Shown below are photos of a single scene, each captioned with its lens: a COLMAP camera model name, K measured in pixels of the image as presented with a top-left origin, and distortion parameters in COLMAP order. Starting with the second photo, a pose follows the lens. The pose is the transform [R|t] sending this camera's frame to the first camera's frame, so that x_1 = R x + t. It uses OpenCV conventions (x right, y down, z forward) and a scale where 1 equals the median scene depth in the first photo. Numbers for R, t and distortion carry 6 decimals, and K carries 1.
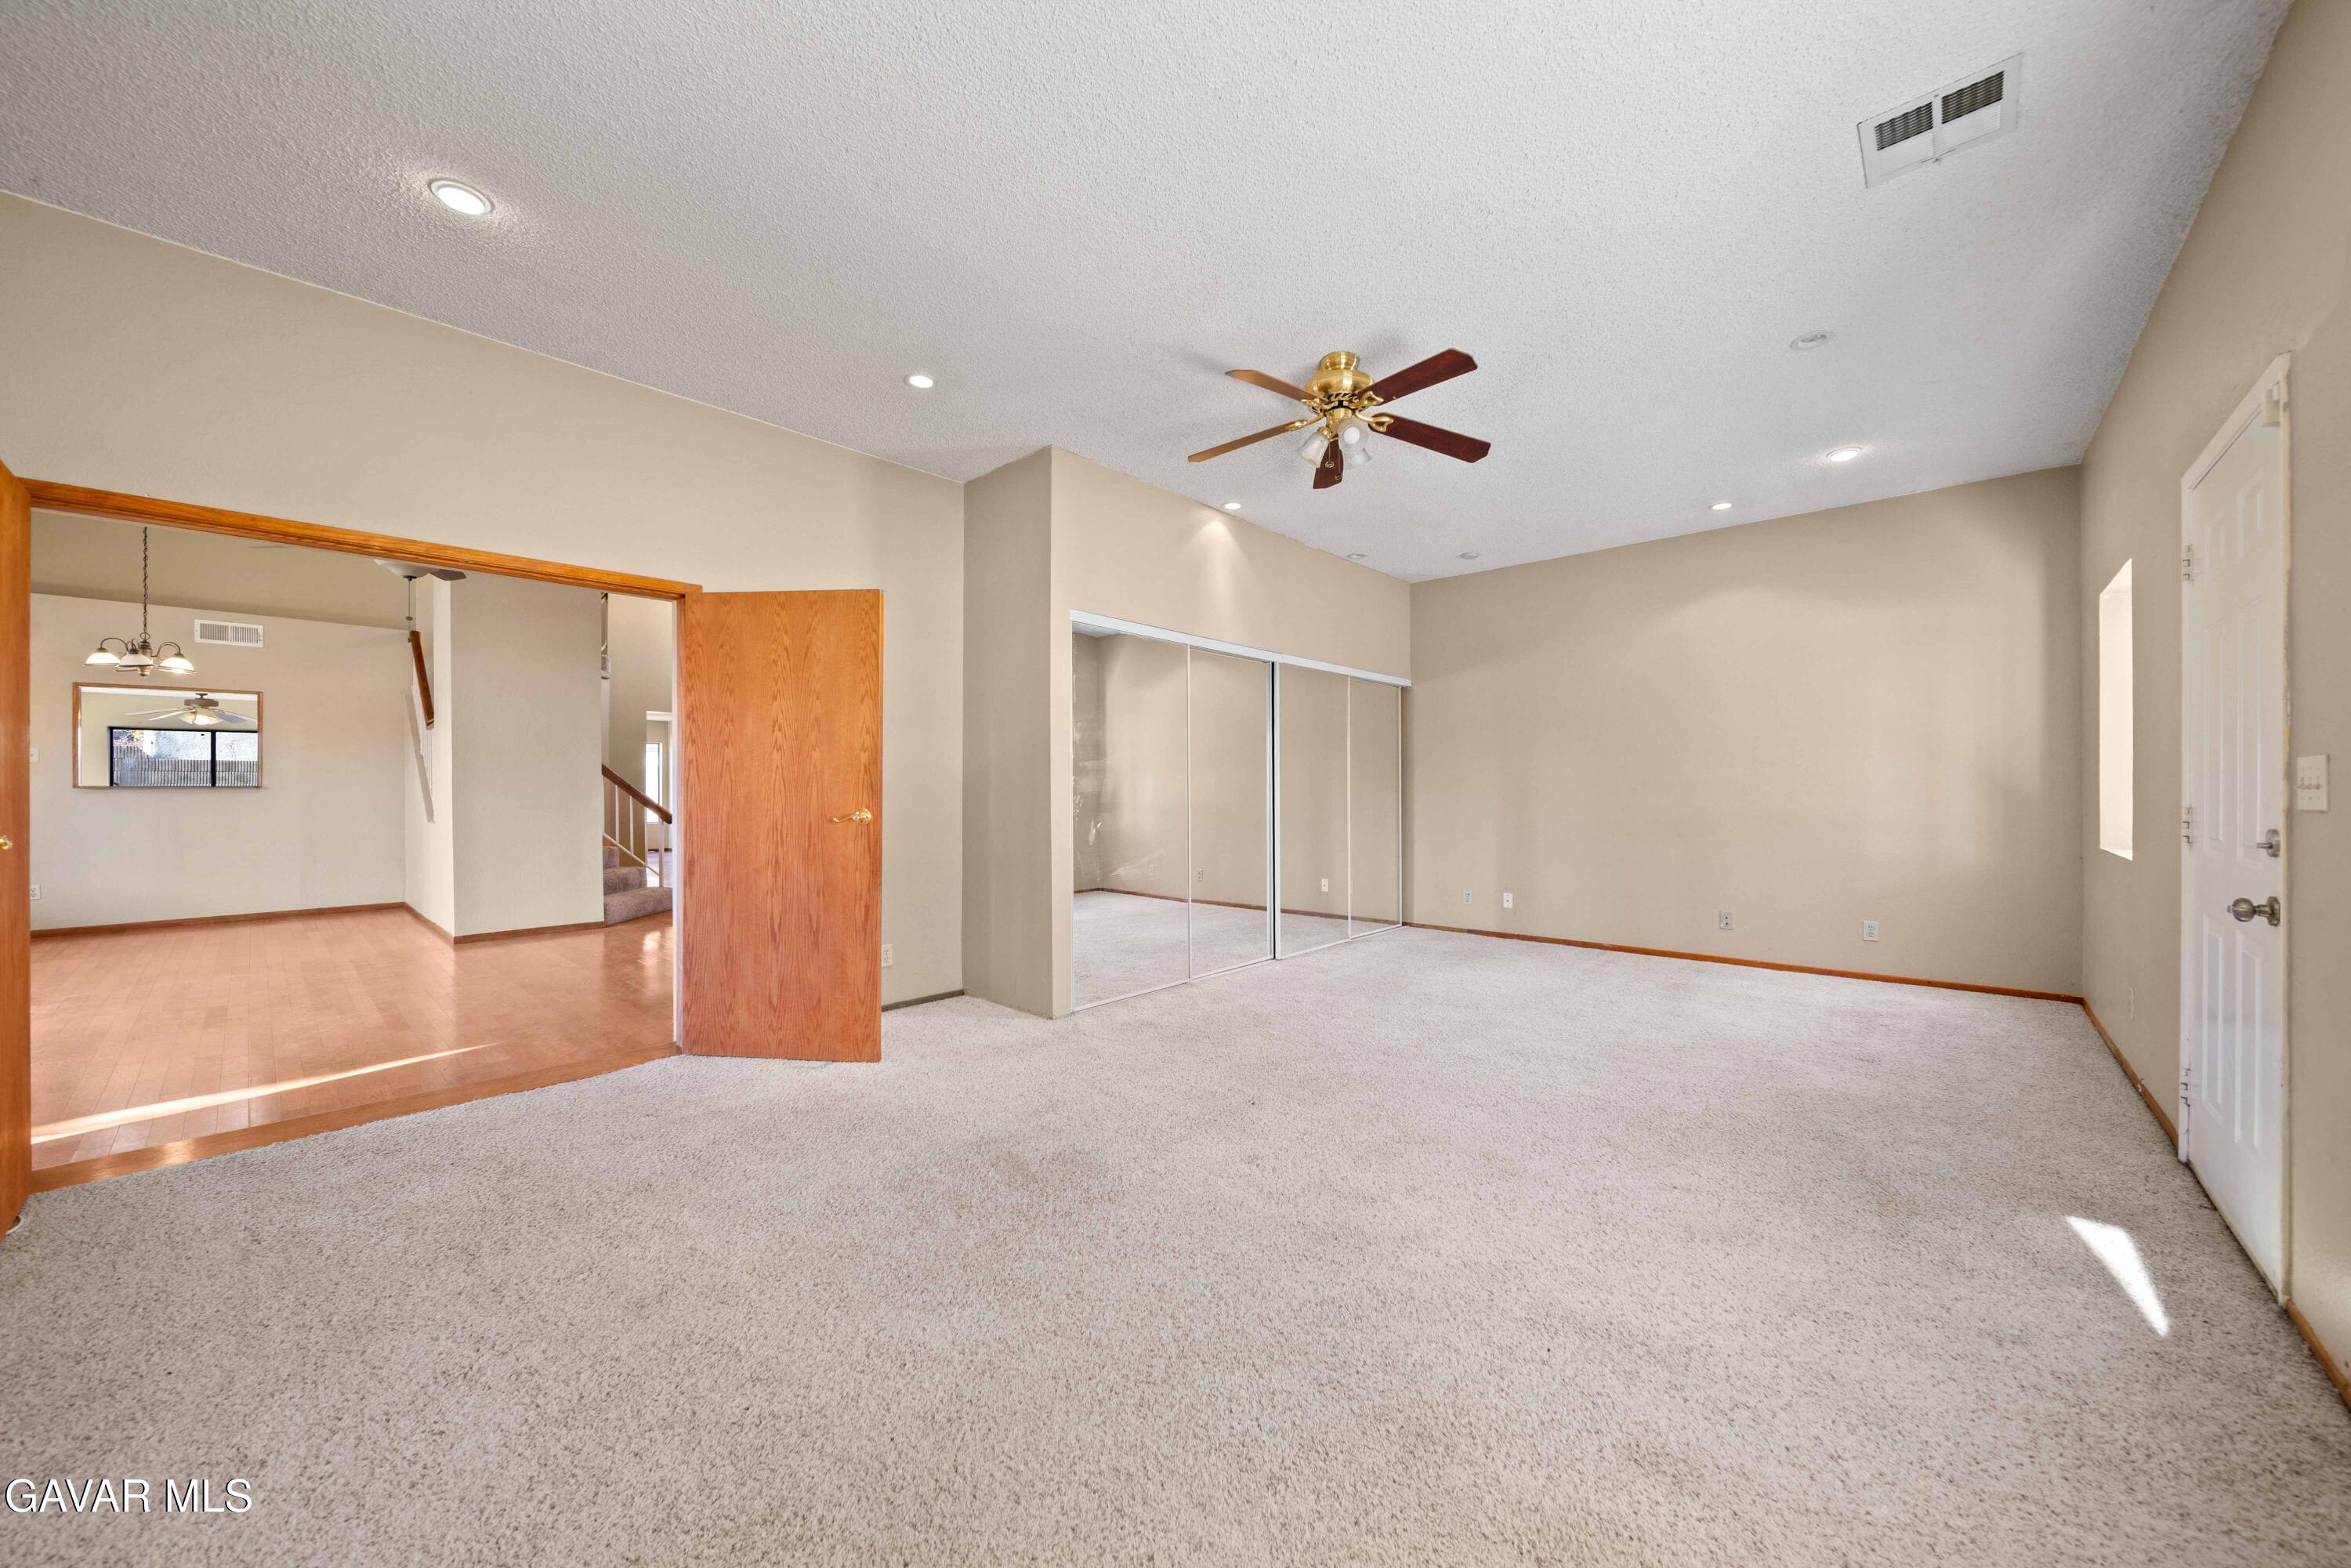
lens RADIAL K [[845.7, 0, 1172.6], [0, 845.7, 784.4], [0, 0, 1]] dist [-0.000957, -0.000084]
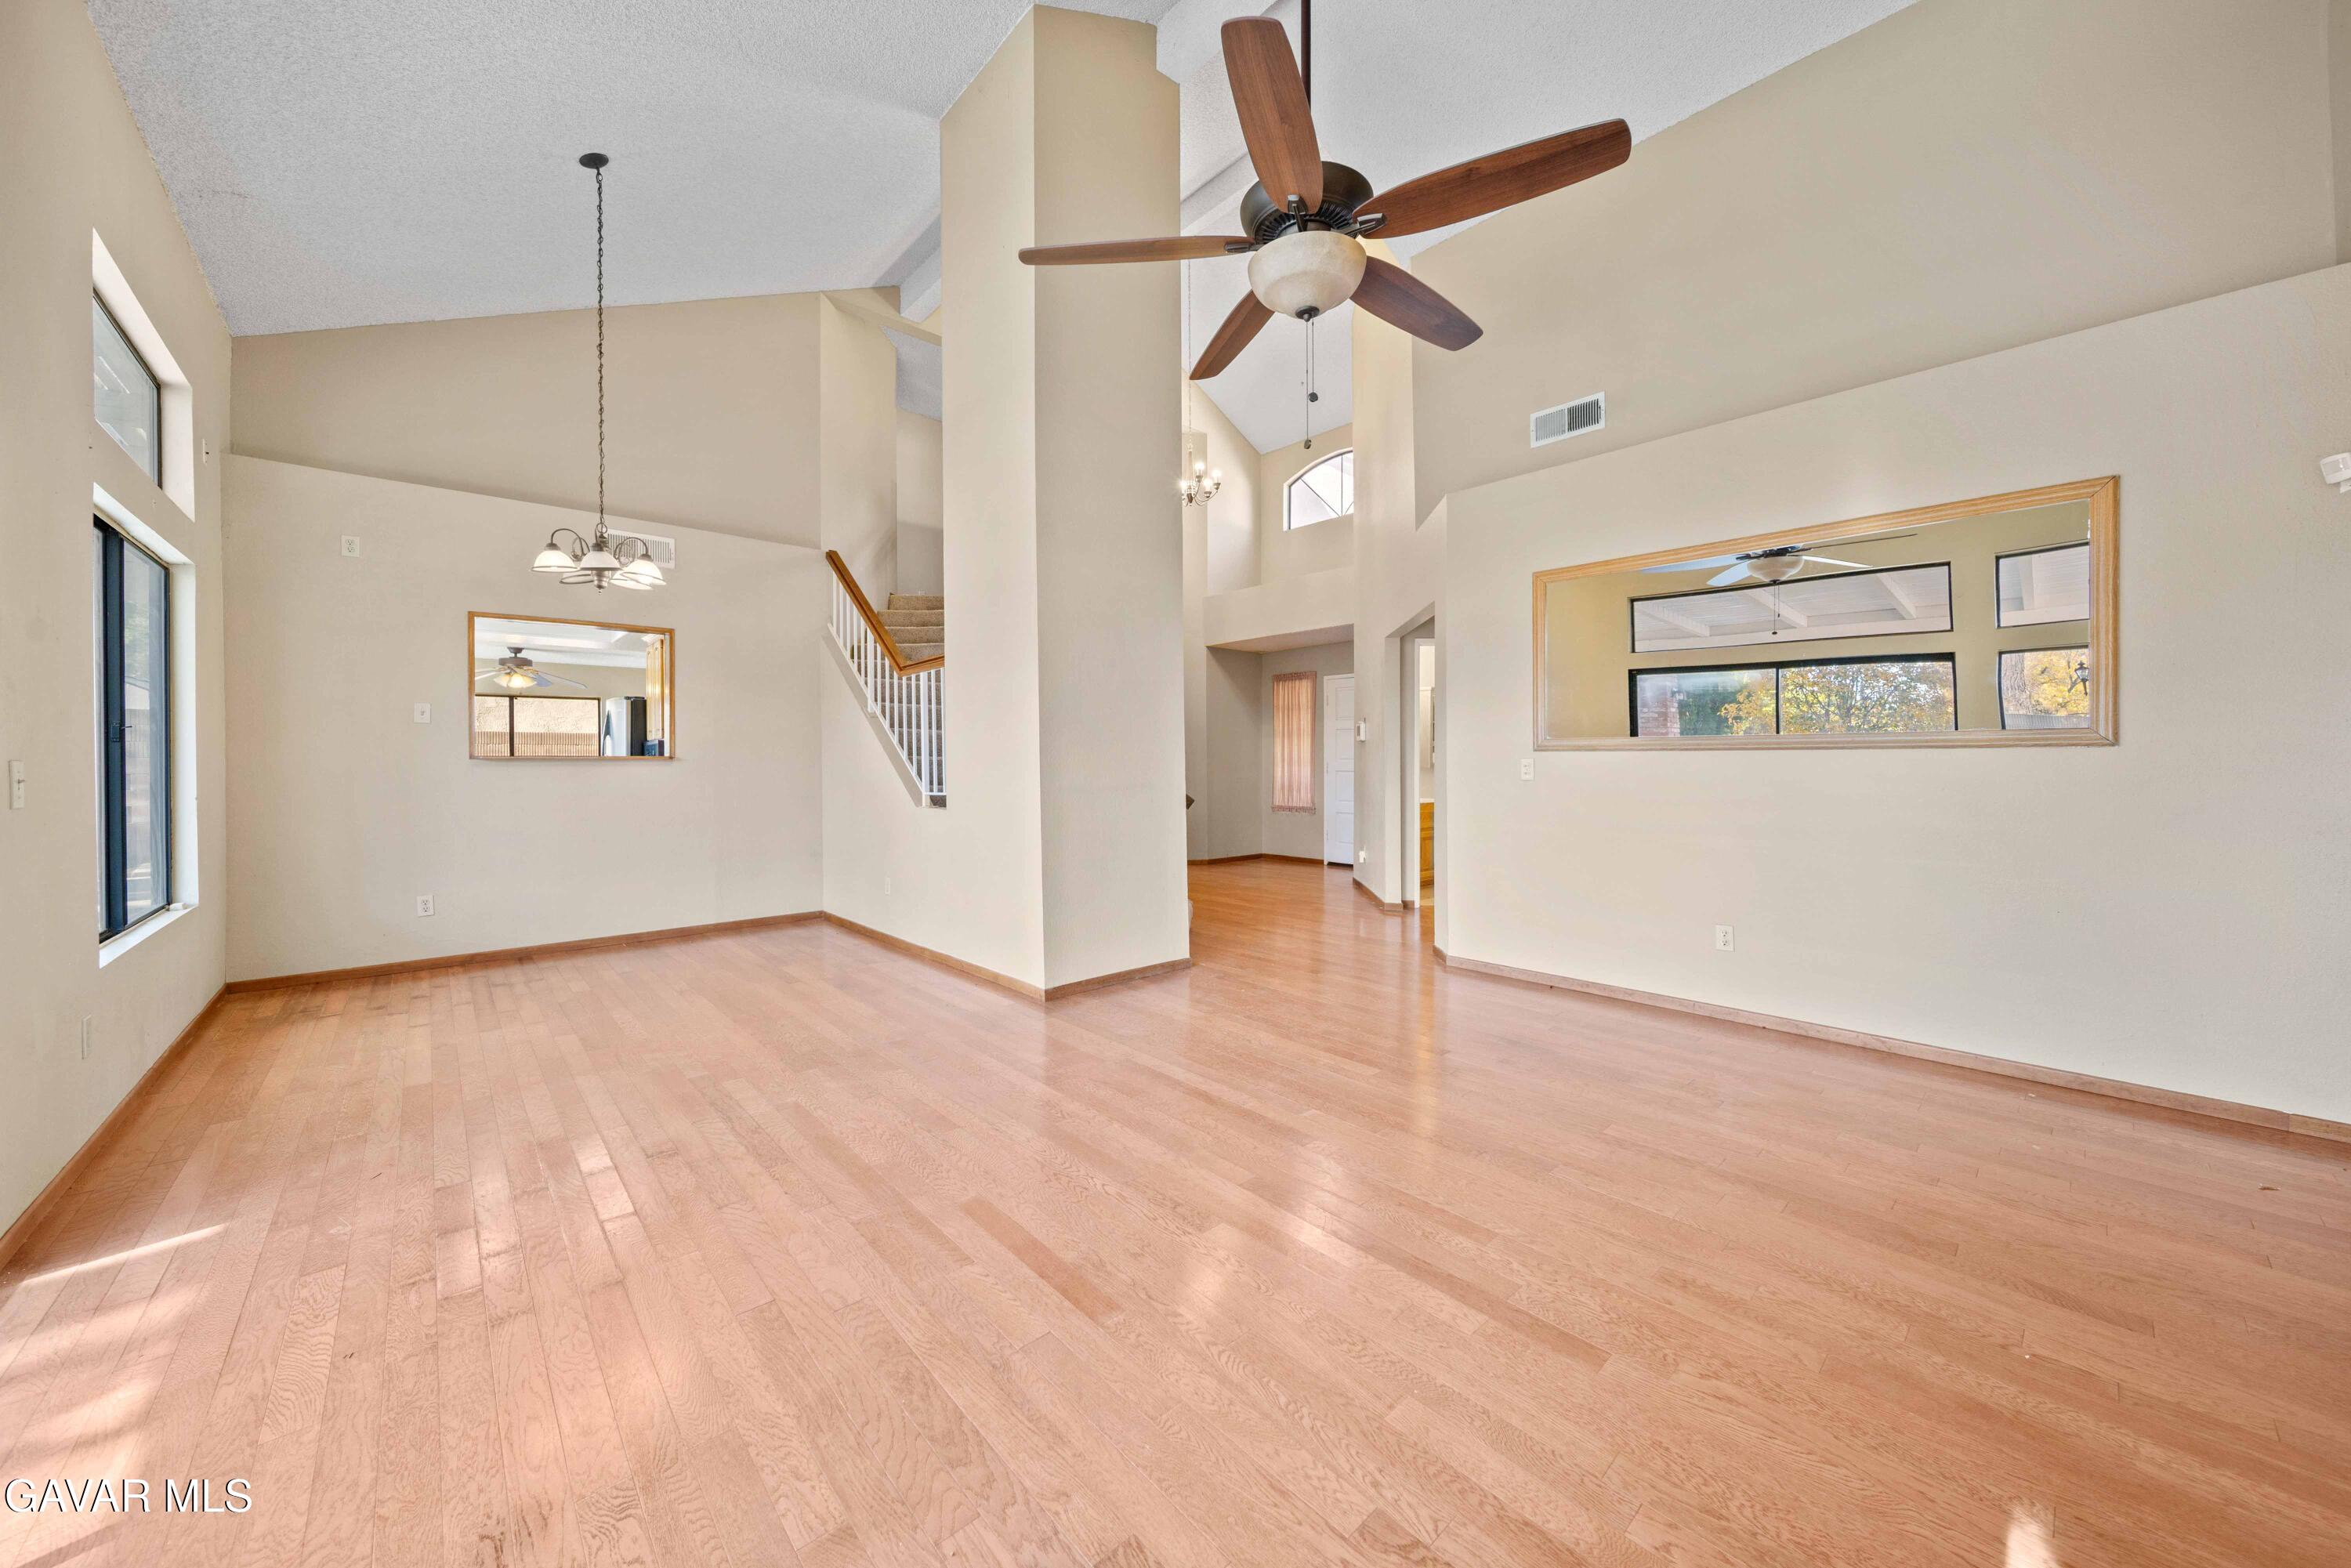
lens RADIAL K [[845.7, 0, 1179.6], [0, 845.7, 773.0], [0, 0, 1]] dist [-0.000957, -0.000084]
pose [[0.994527, -0.000223, -0.104475, -0.558289], [0.001849, 0.999879, 0.015468, 0.005073], [0.104459, -0.015577, 0.994407, 0.309563]]
